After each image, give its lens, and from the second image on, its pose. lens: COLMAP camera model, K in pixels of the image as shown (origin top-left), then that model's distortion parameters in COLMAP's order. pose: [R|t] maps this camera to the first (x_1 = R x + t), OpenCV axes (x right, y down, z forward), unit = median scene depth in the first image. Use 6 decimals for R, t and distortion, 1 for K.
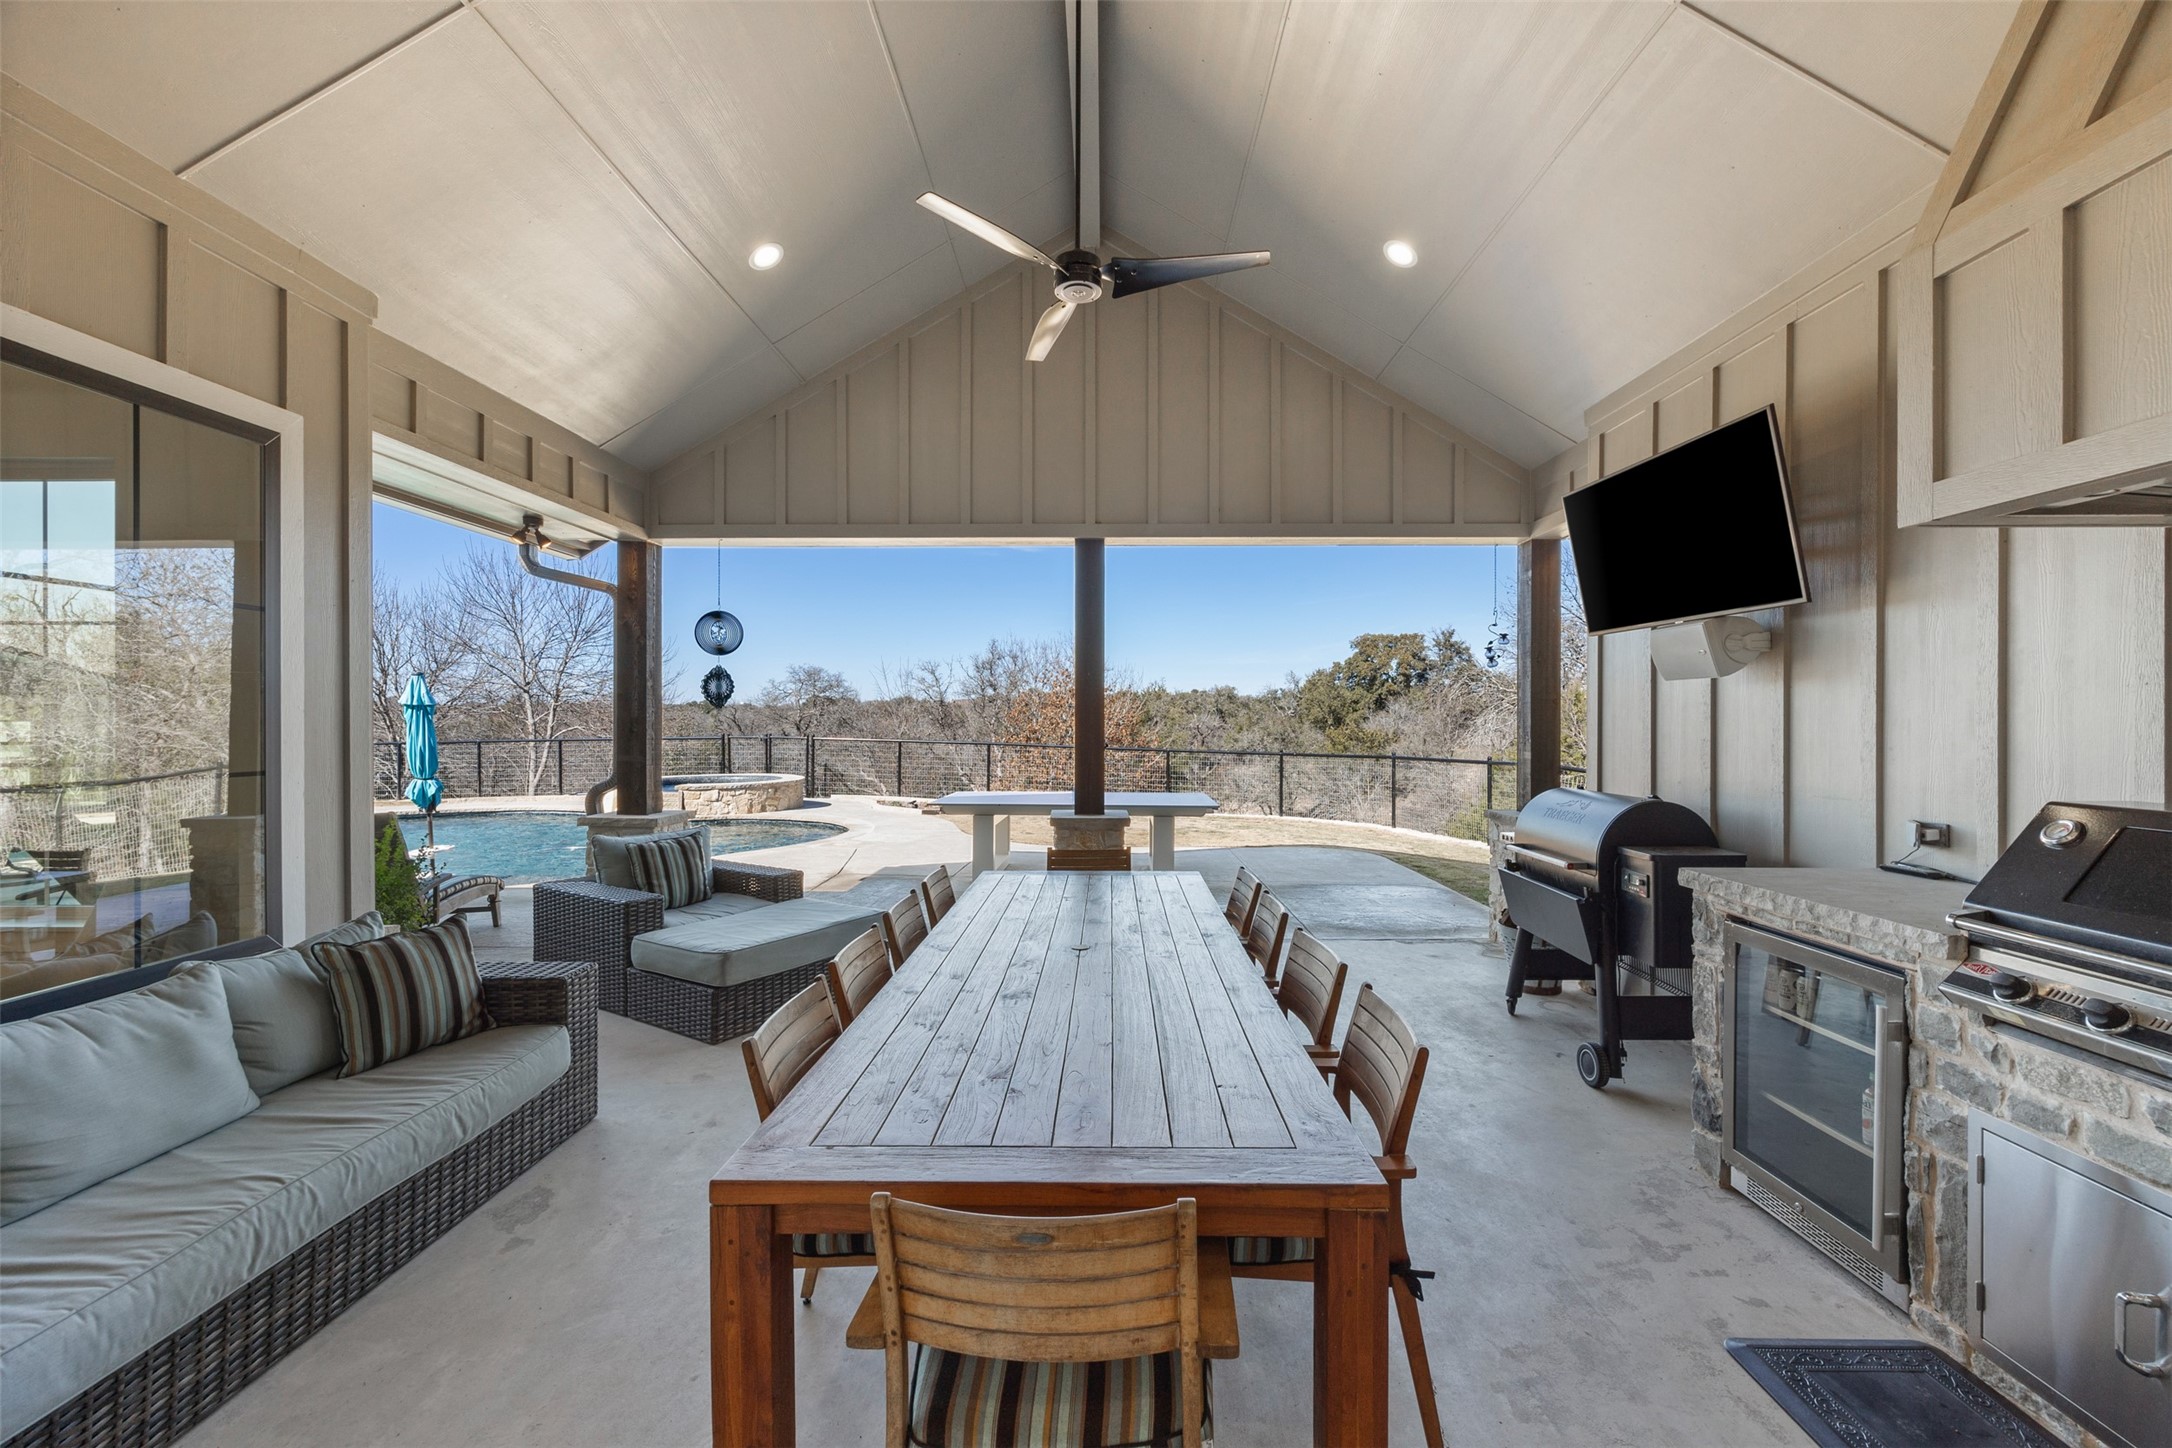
lens RADIAL K [[887.0, 0, 1086.0], [0, 887.0, 724.0], [0, 0, 1]] dist [0.001020, 0.000157]
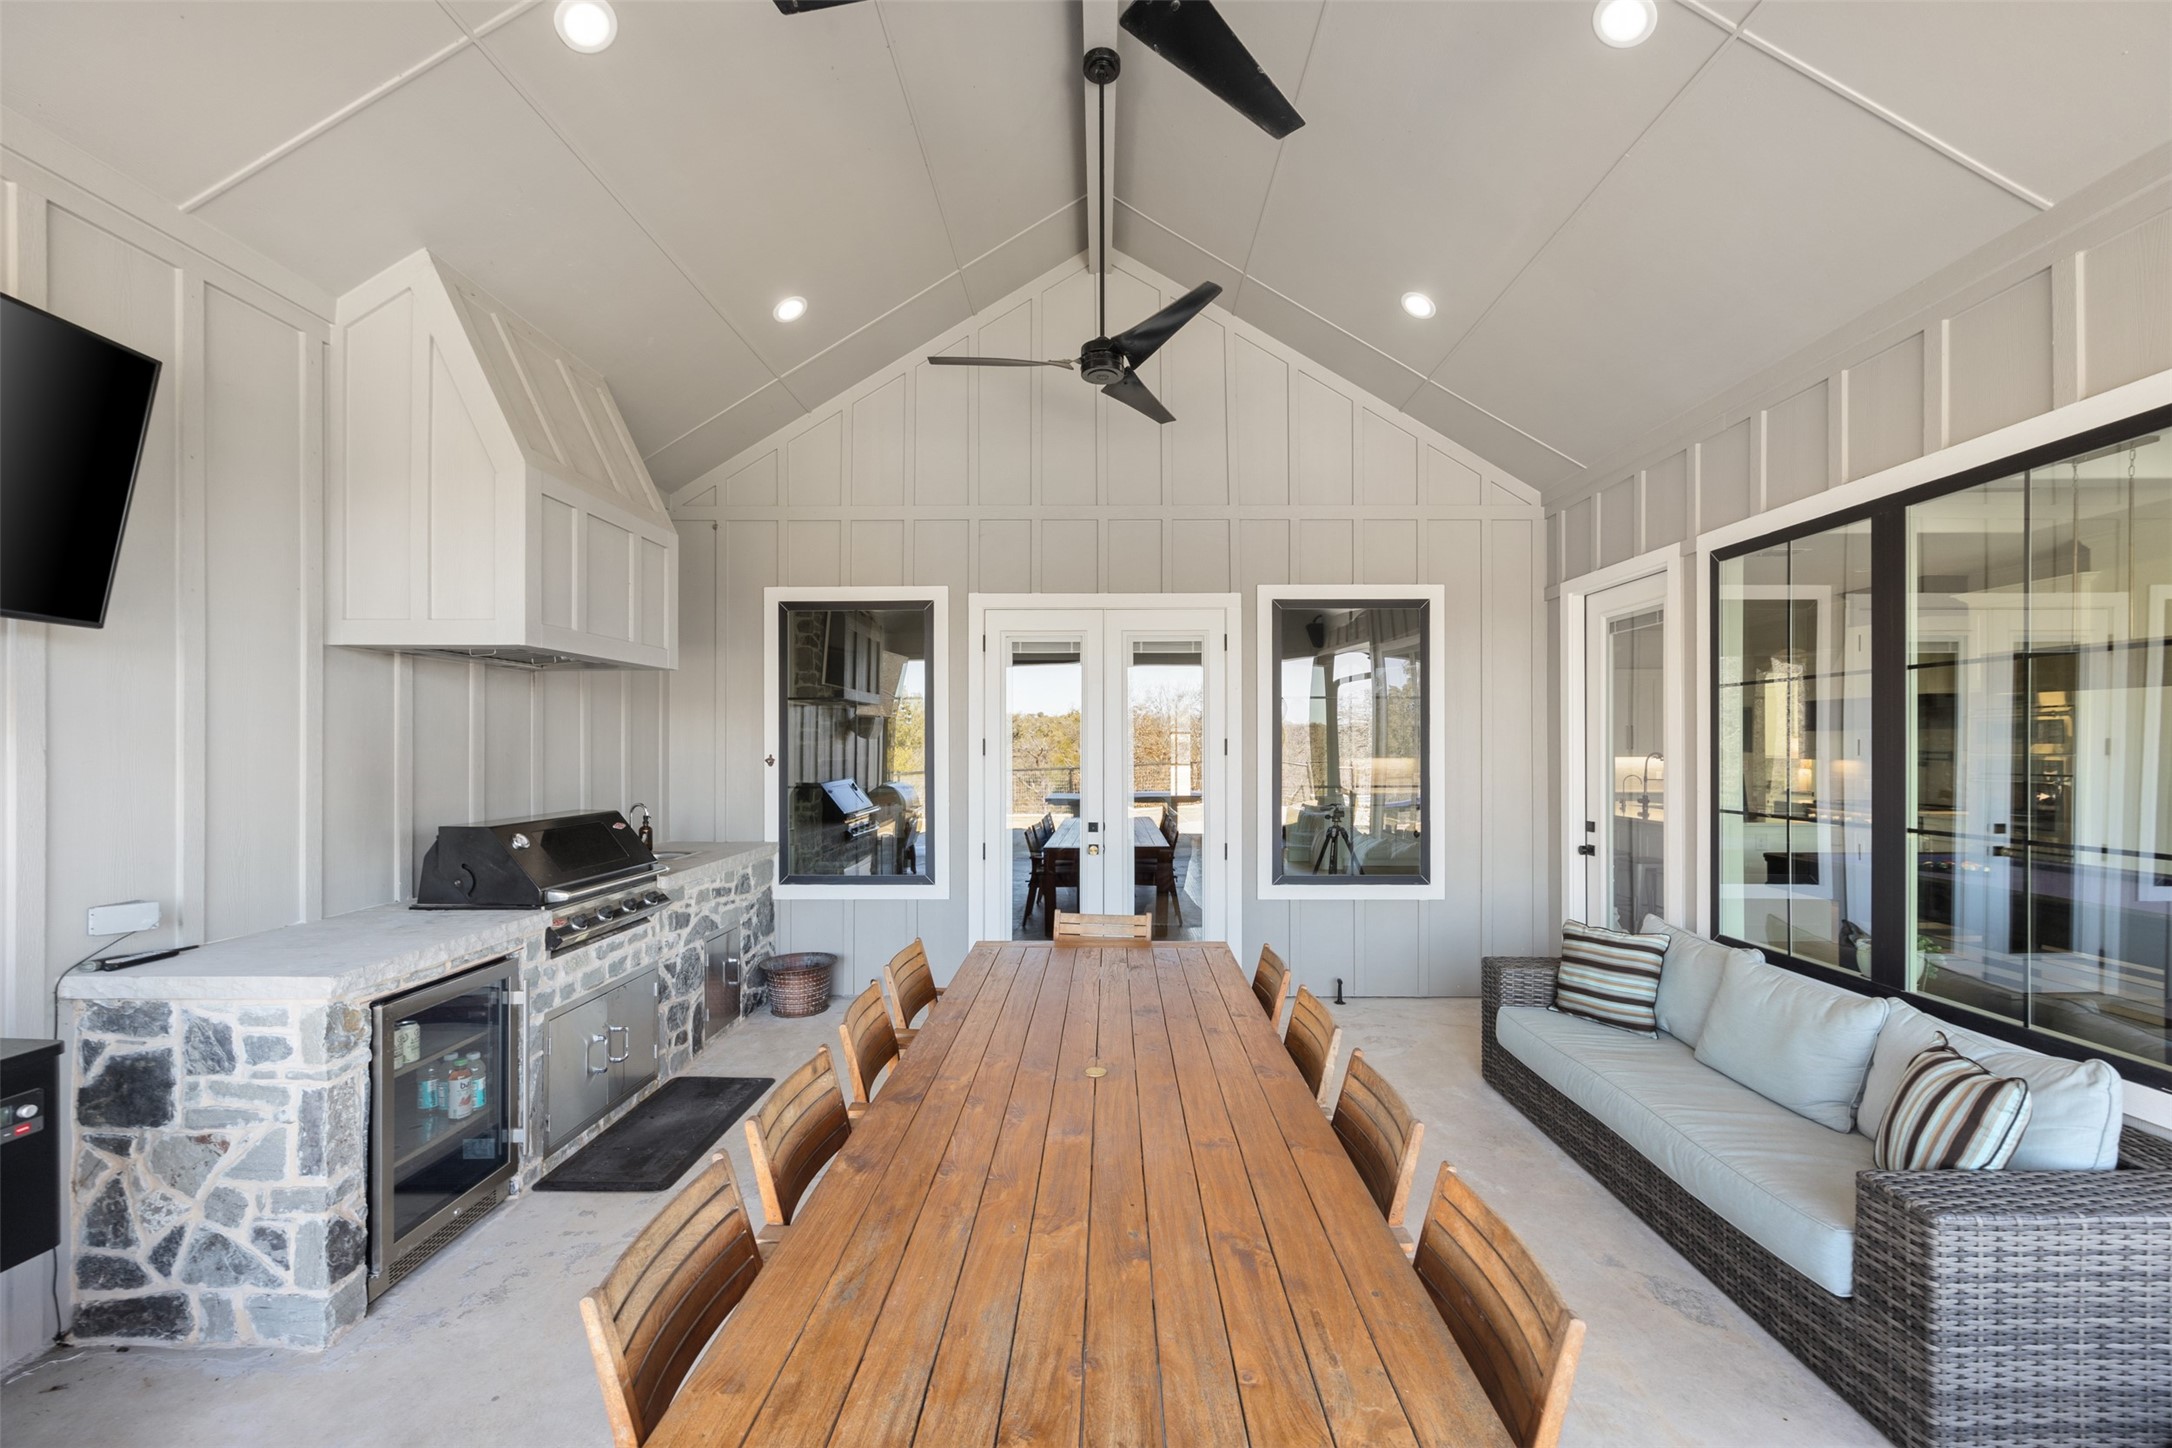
lens RADIAL K [[866.8, 0, 1079.1], [0, 866.8, 740.7], [0, 0, 1]] dist [-0.001285, -0.000277]
pose [[-0.999949, -0.000096, 0.010102, 0.000307], [-0.000117, 0.999998, -0.002053, -0.049025], [-0.010102, -0.002054, -0.999947, 1.938556]]
